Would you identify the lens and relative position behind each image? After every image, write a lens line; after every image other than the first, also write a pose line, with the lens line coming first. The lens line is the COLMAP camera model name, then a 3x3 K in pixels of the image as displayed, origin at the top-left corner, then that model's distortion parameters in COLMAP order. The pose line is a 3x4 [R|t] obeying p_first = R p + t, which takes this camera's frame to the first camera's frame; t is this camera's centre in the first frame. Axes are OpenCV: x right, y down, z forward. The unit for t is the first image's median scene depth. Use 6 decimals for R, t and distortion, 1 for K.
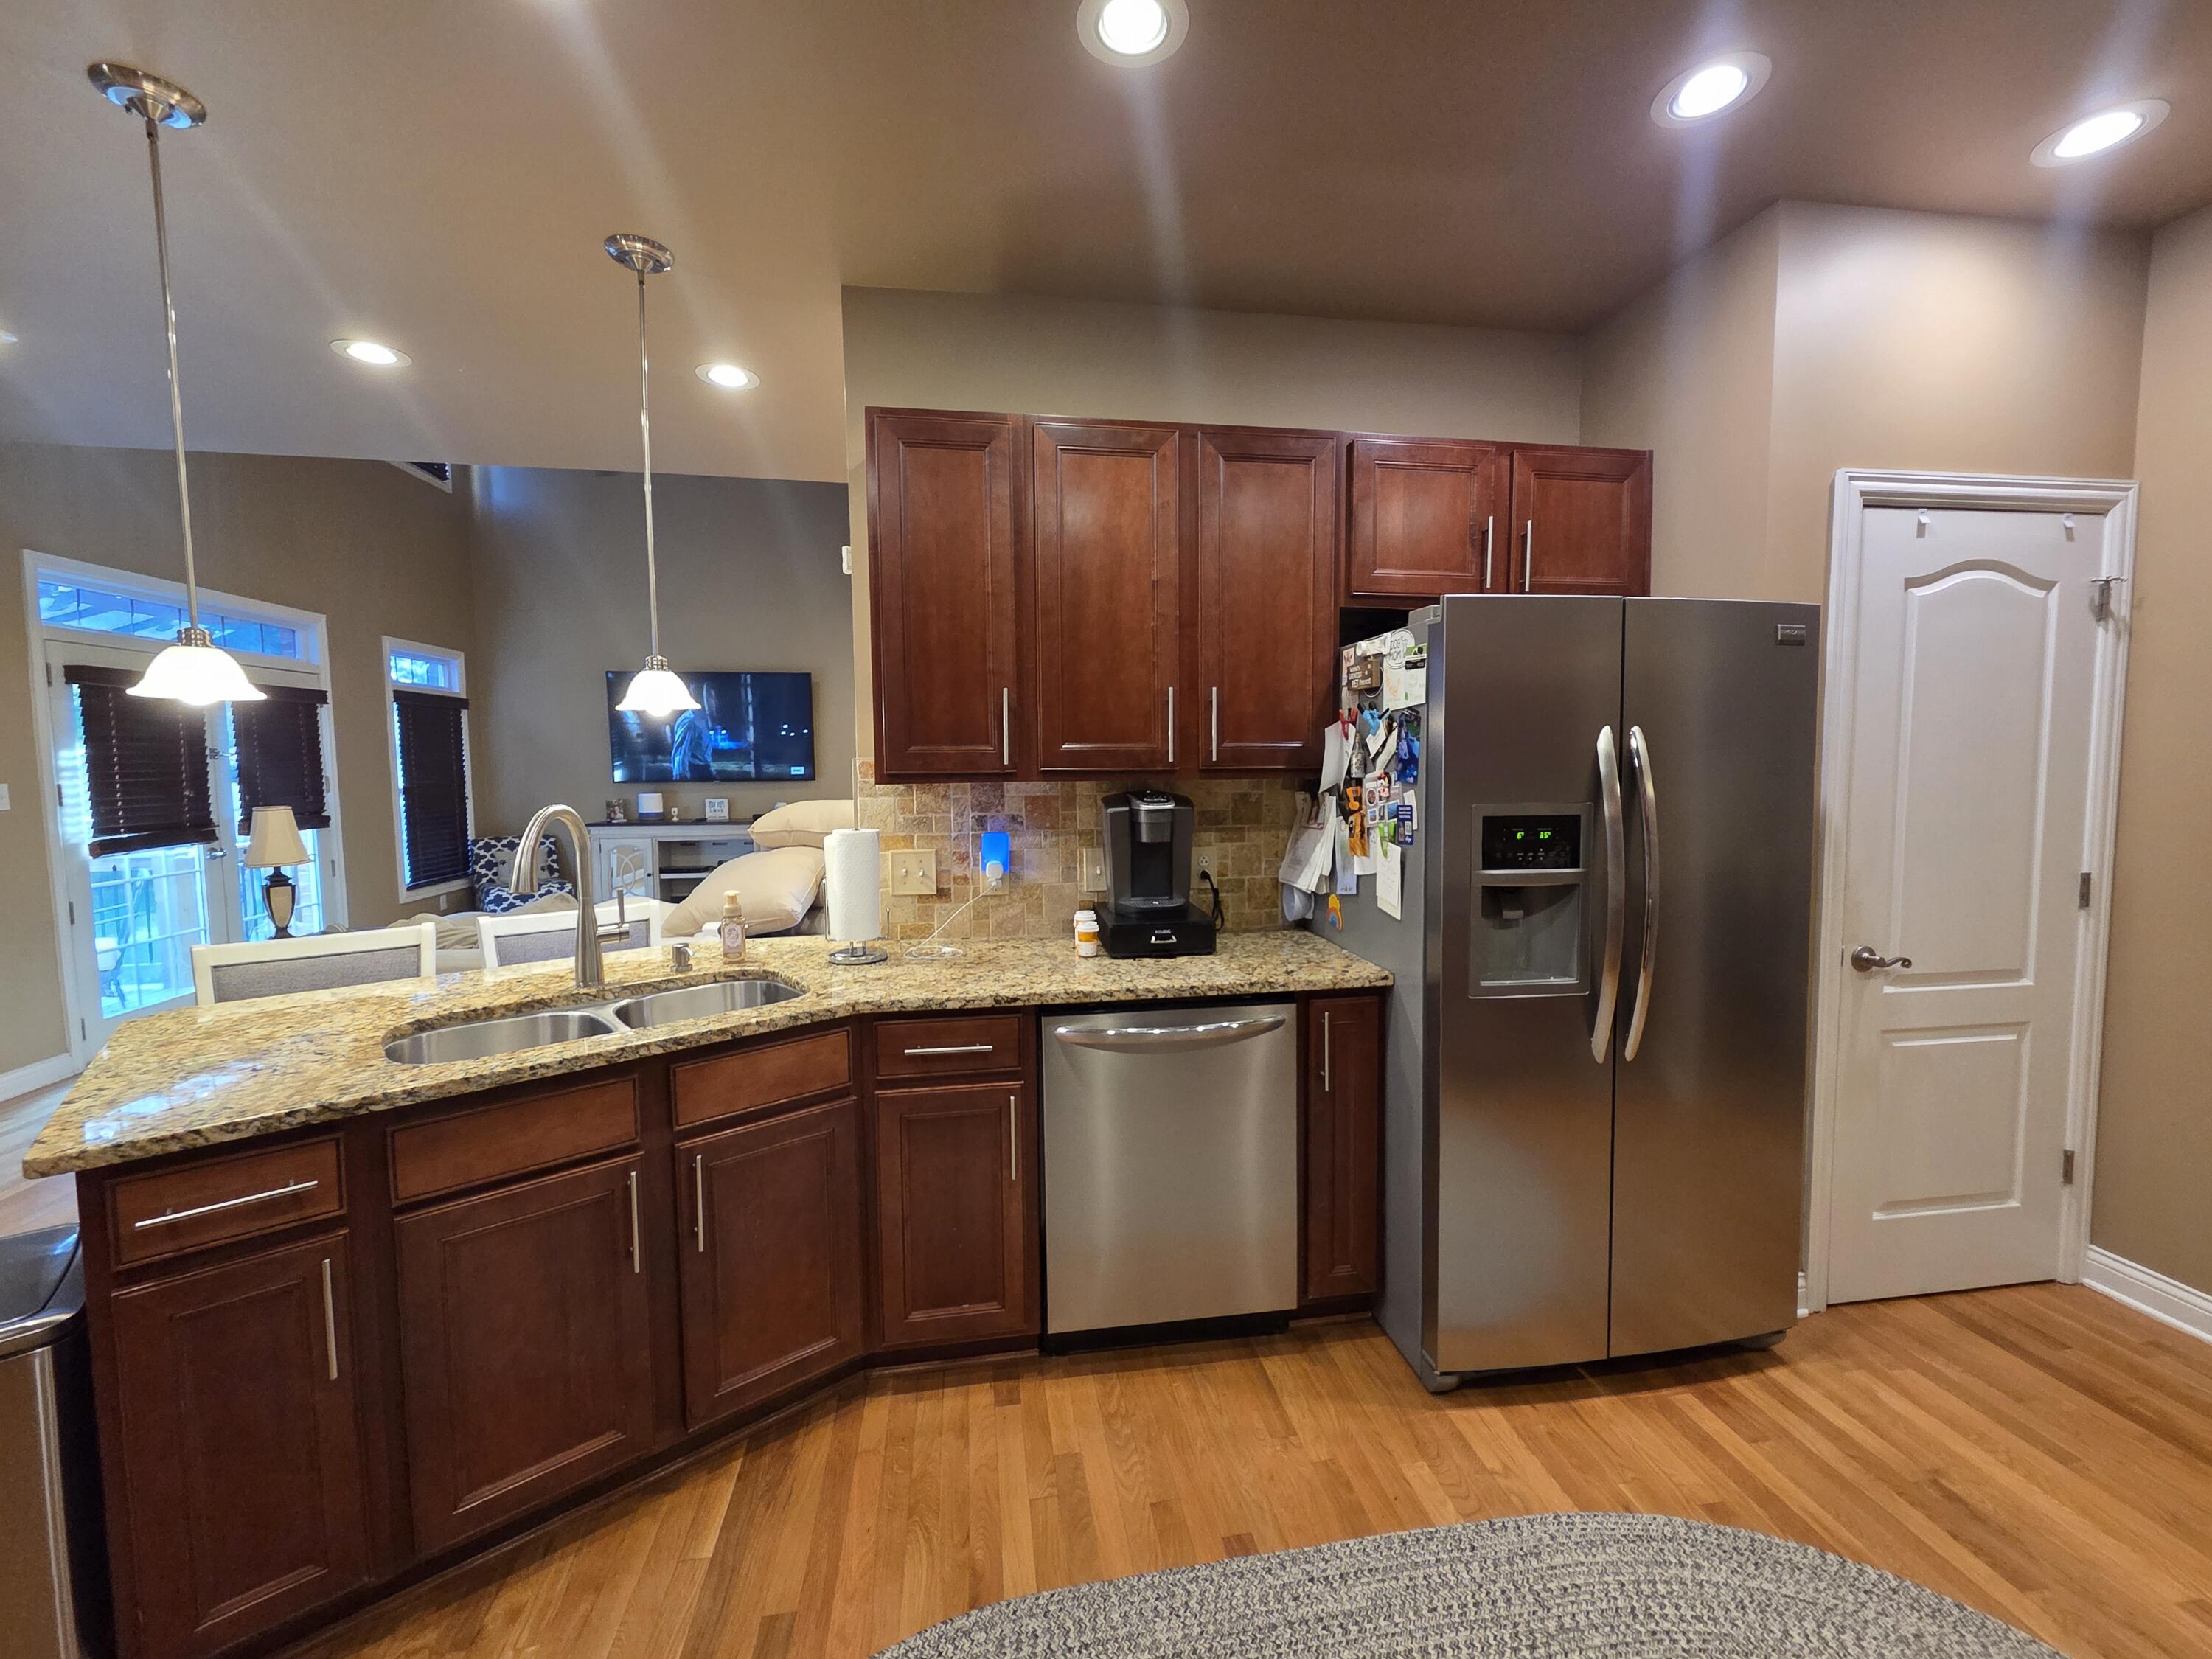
lens RADIAL K [[900.1, 0, 1131.0], [0, 900.1, 820.1], [0, 0, 1]] dist [0.002228, 0.000576]
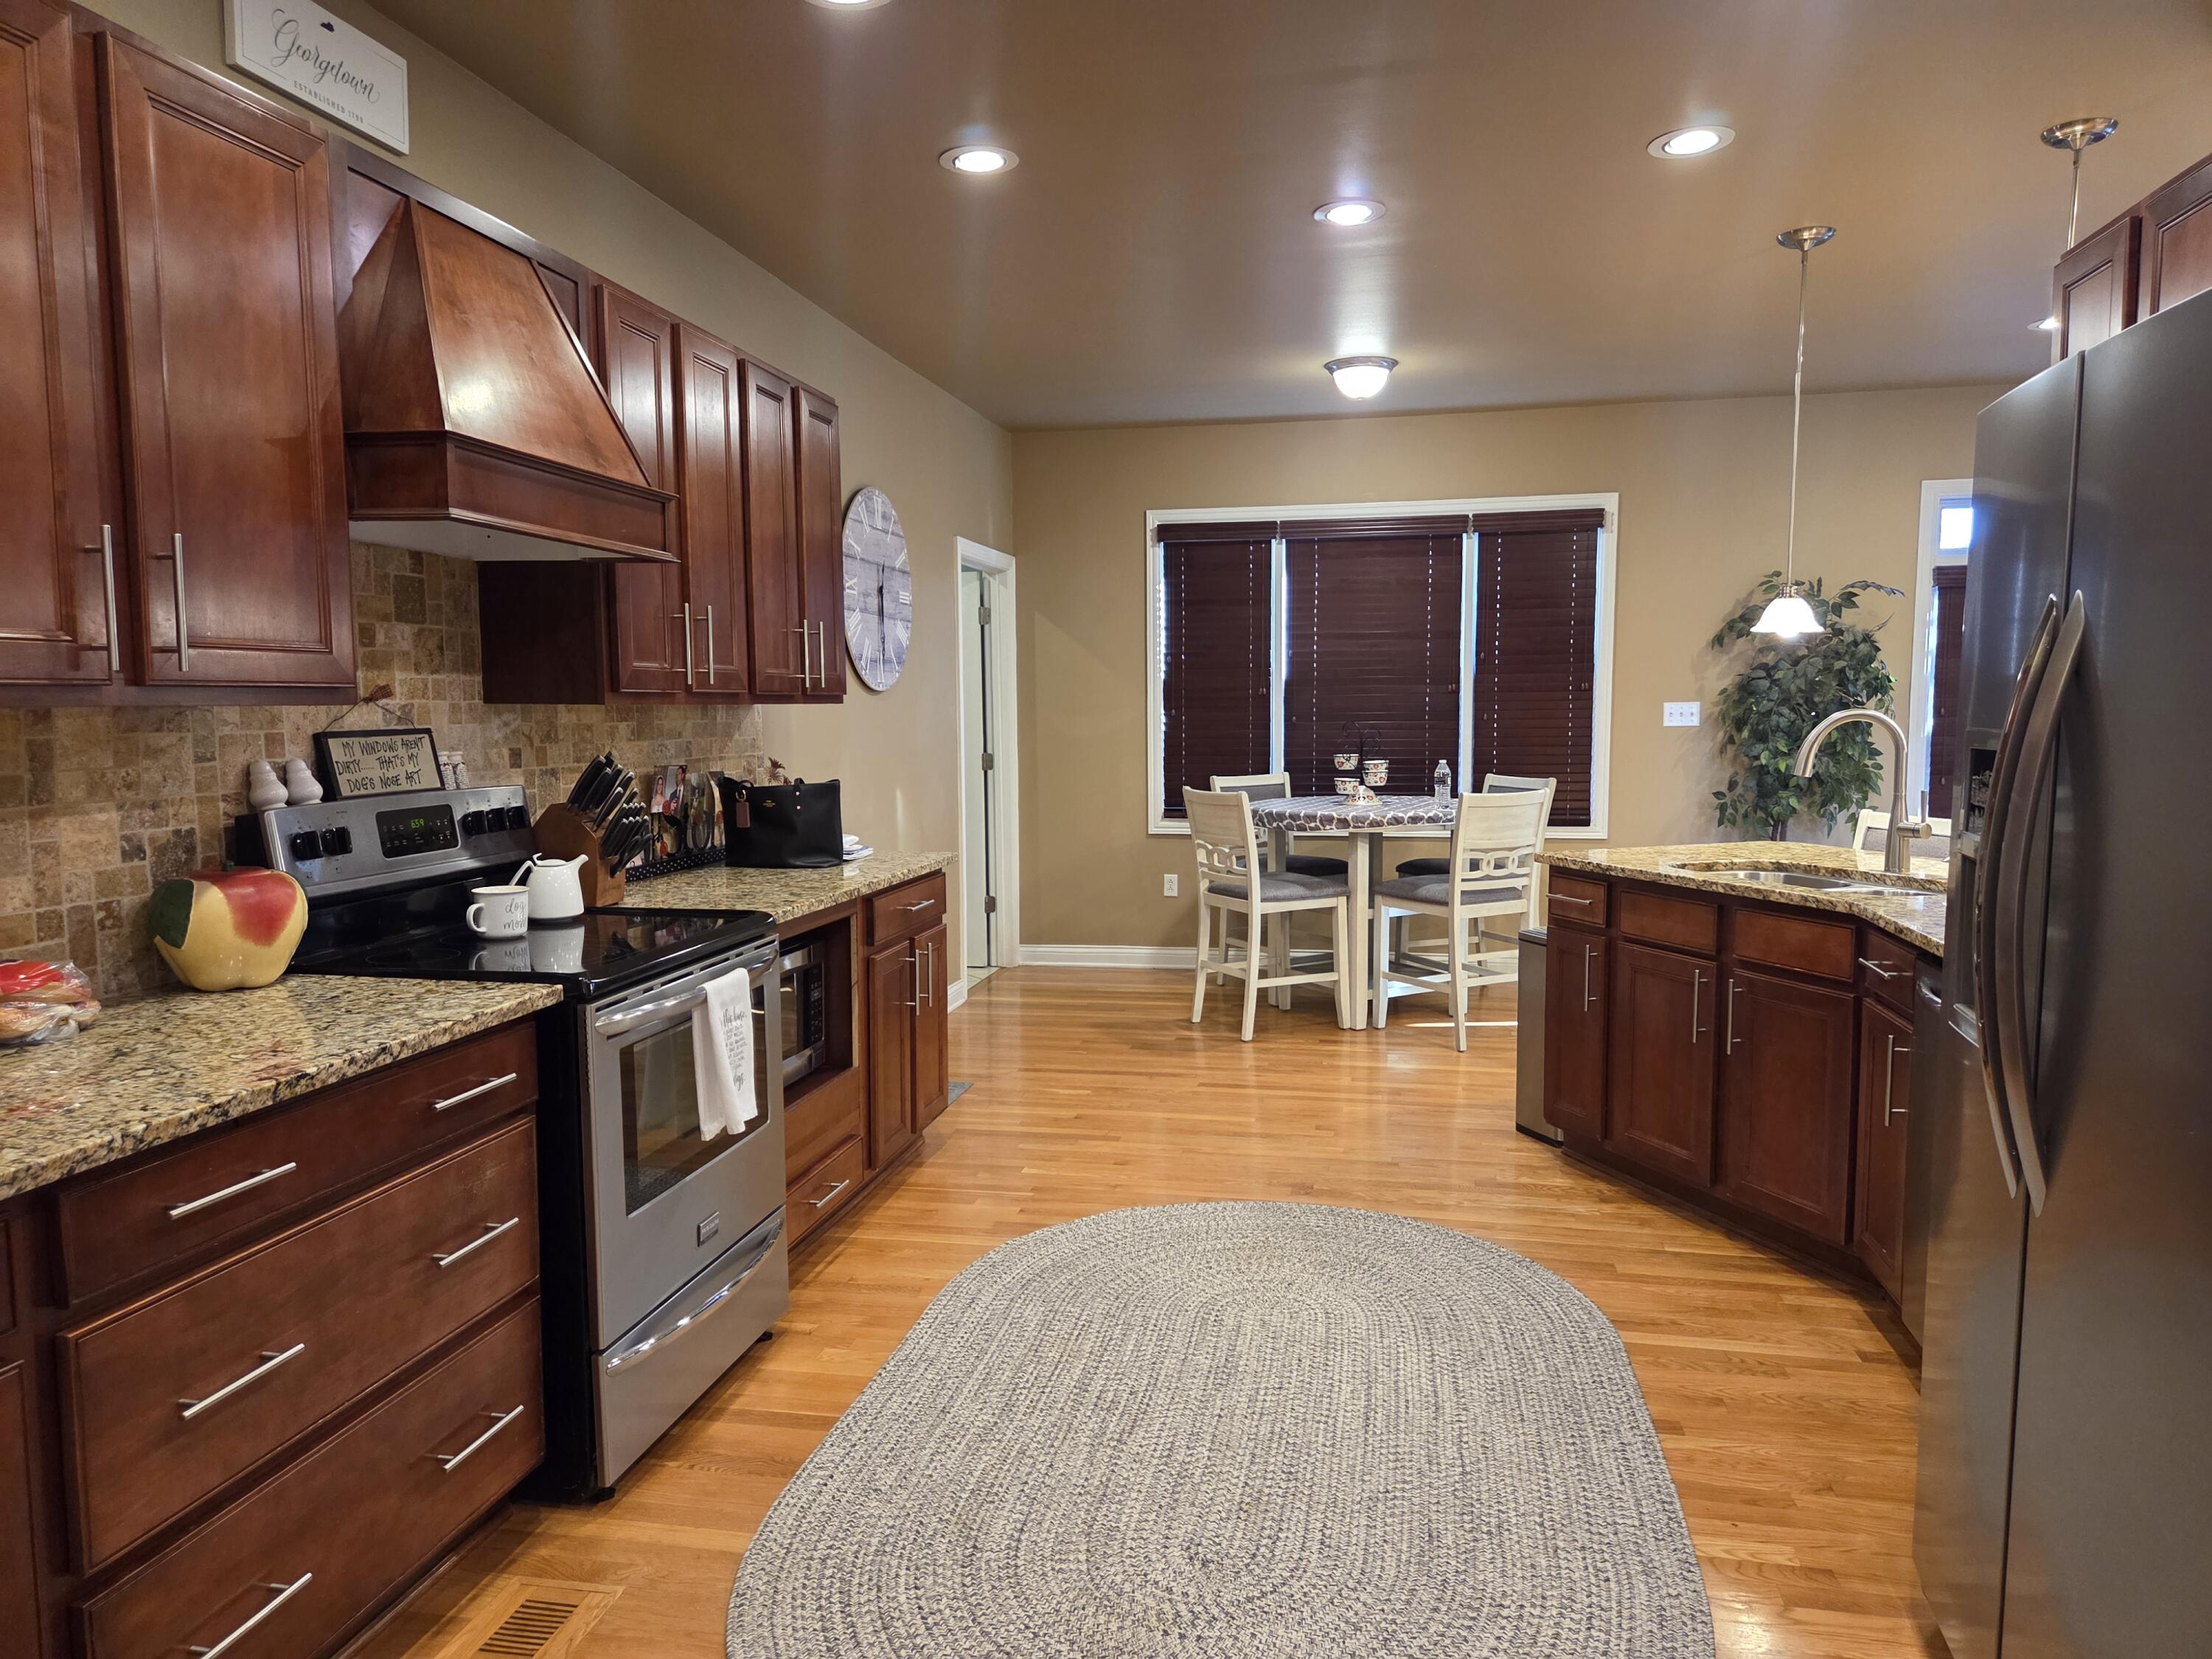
lens RADIAL K [[1474.2, 0, 1106.0], [0, 1474.2, 829.5], [0, 0, 1]] dist [0.084879, -0.089423]
pose [[-0.359289, 0.092196, -0.928661, 1.499496], [-0.056402, 0.991144, 0.120220, -0.039158], [0.931520, 0.095572, -0.350907, 0.740560]]
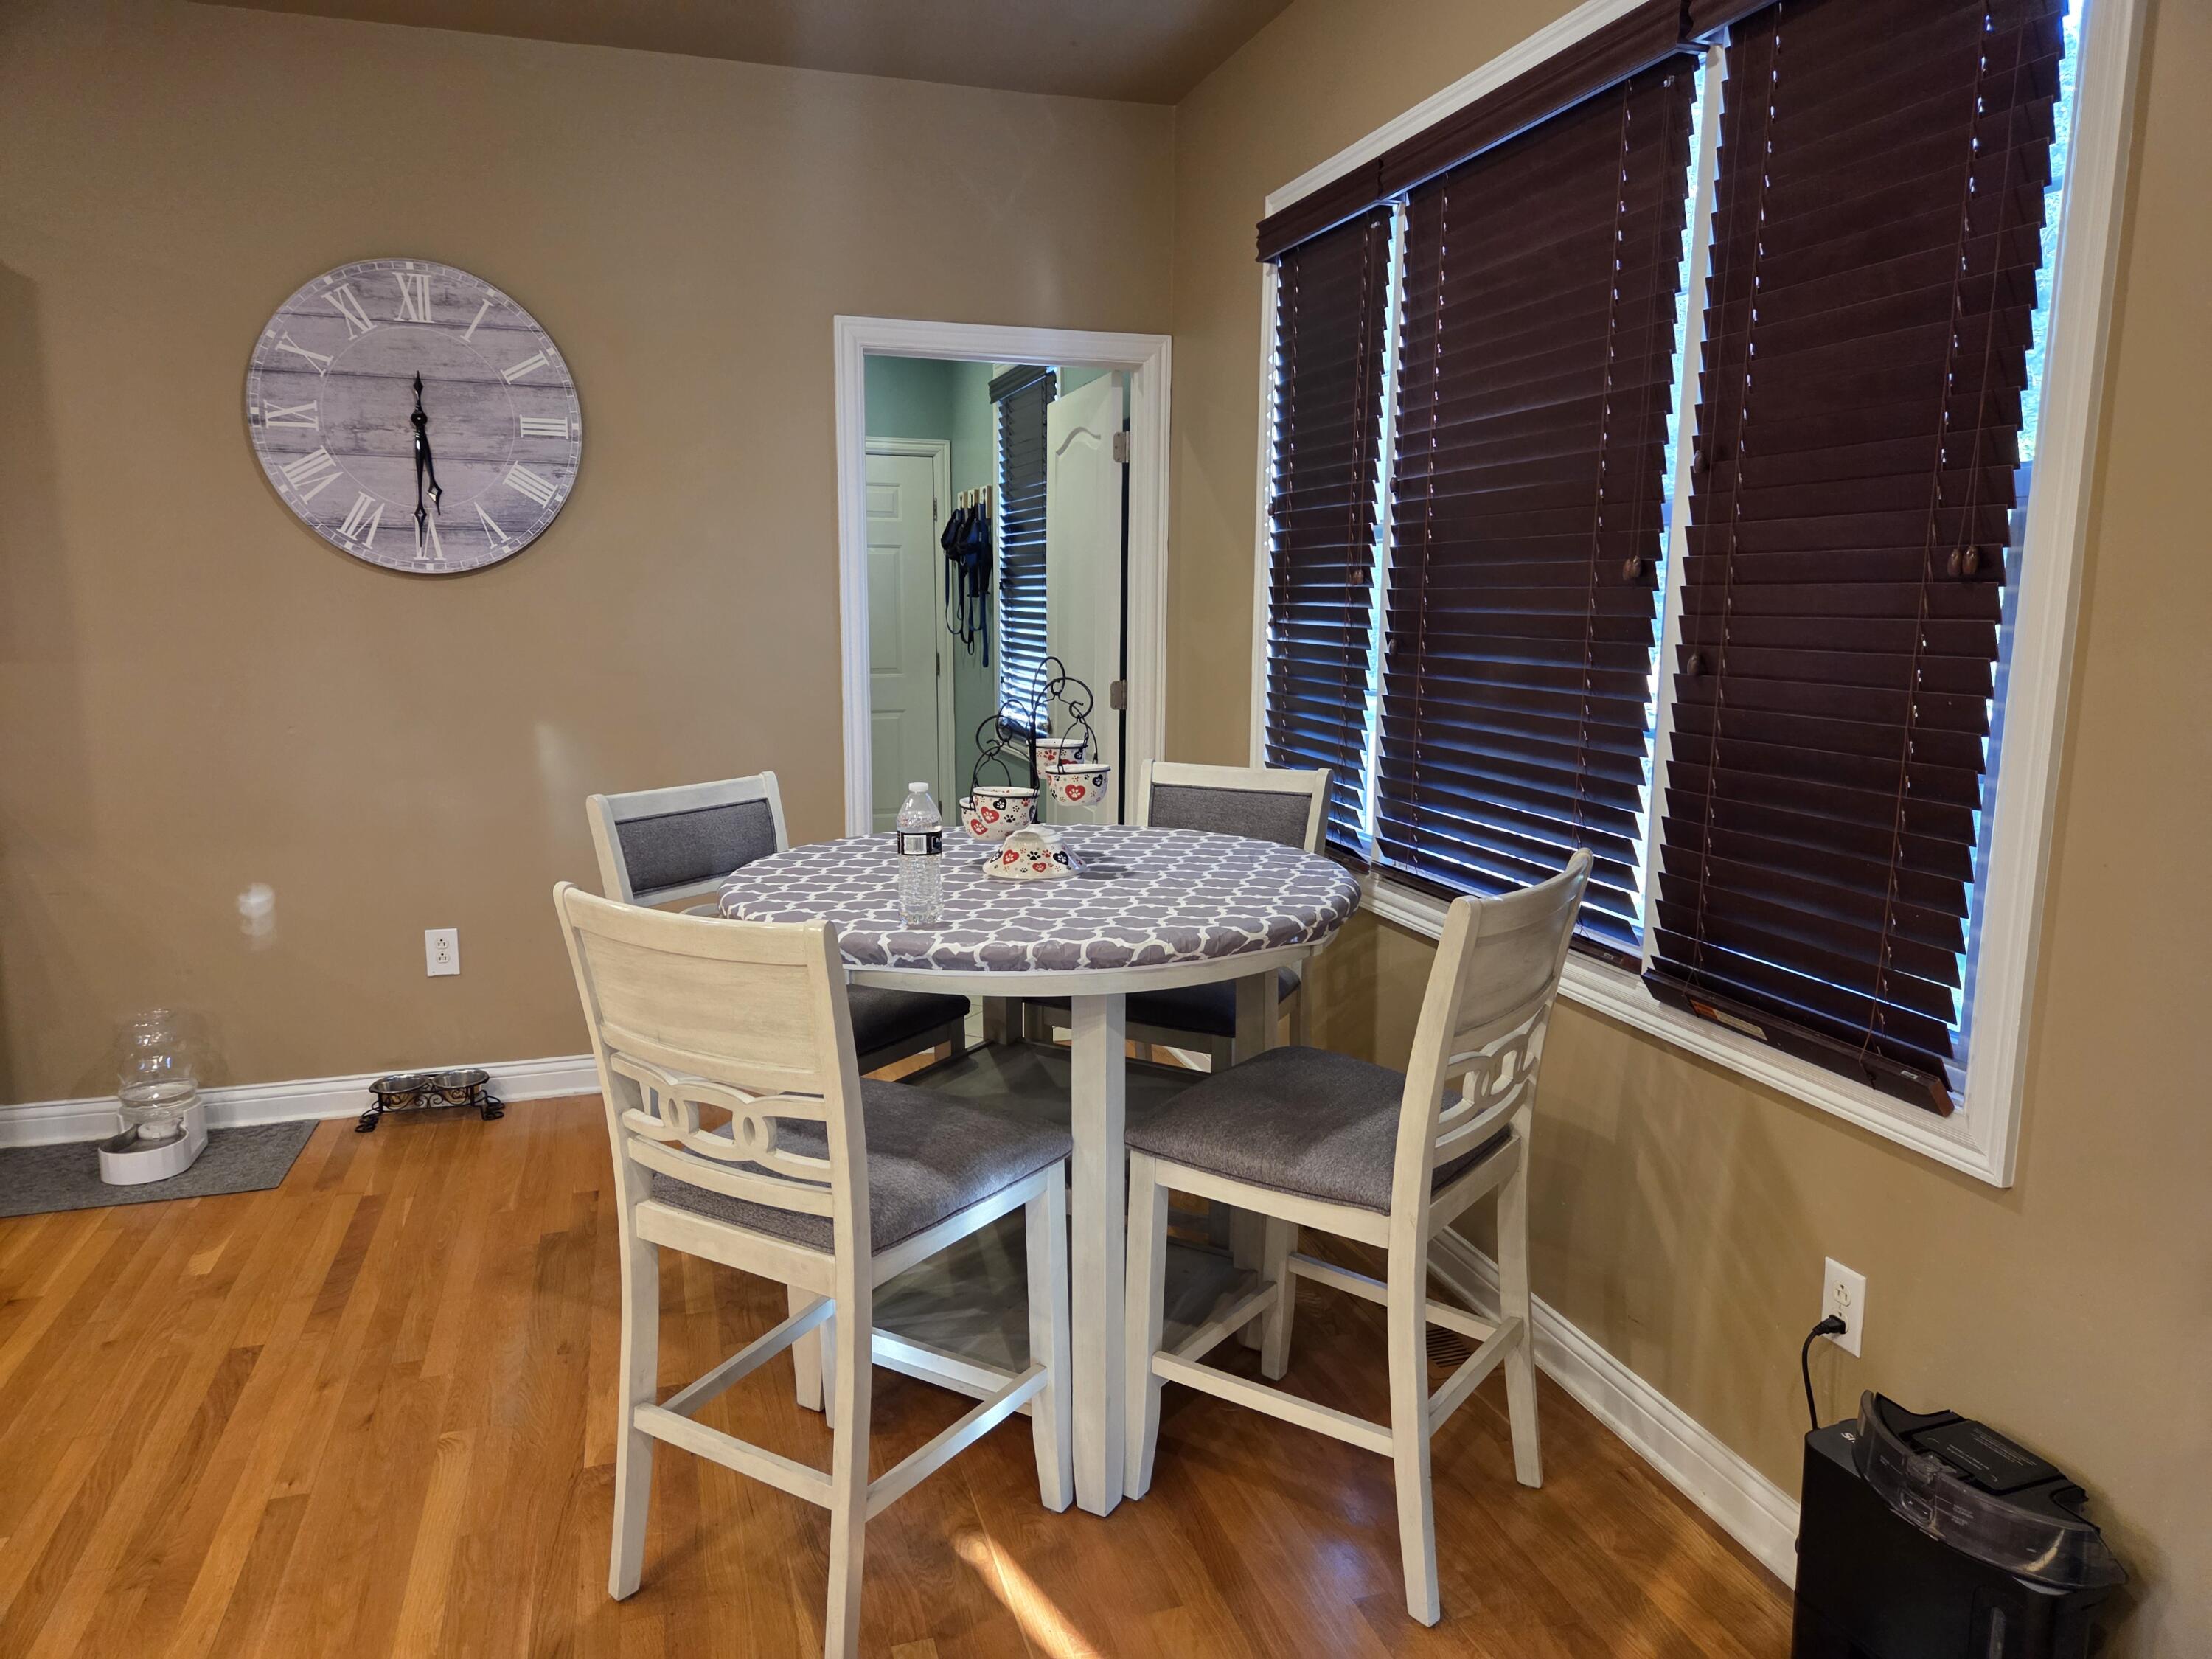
lens RADIAL K [[1474.2, 0, 1106.0], [0, 1474.2, 829.5], [0, 0, 1]] dist [0.084879, -0.089423]
pose [[-0.990533, 0.027612, -0.134472, -1.436204], [-0.004172, 0.973056, 0.230530, -0.062293], [0.137214, 0.228909, -0.963729, 1.314466]]
